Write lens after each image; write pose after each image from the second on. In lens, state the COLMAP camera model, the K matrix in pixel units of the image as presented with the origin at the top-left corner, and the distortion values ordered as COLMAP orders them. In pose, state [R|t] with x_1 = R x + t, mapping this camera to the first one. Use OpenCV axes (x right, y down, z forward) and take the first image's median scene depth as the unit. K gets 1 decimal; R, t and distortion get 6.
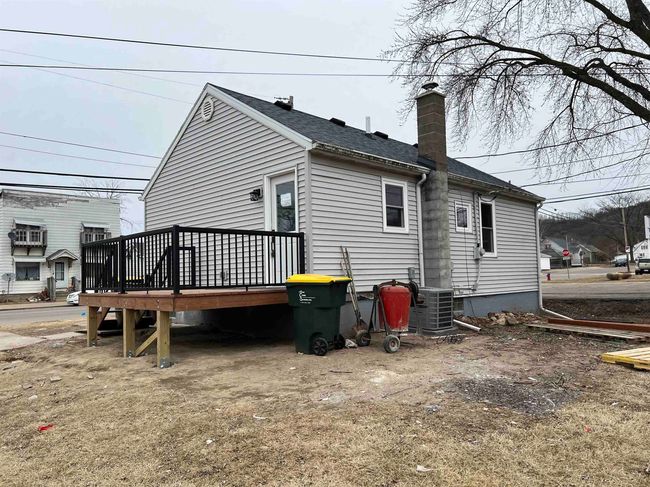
lens RADIAL K [[496.9, 0, 322.1], [0, 496.9, 243.9], [0, 0, 1]] dist [0.011429, -0.004635]
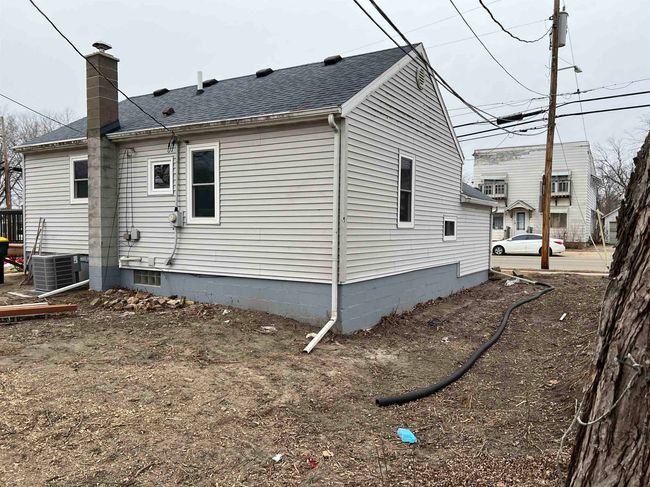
lens RADIAL K [[496.9, 0, 322.9], [0, 496.9, 245.1], [0, 0, 1]] dist [0.011429, -0.004635]
pose [[0.255919, 0.060607, -0.964797, 1.126635], [0.050118, 0.995859, 0.075852, 0.010804], [0.965398, -0.067766, 0.251821, 1.011874]]
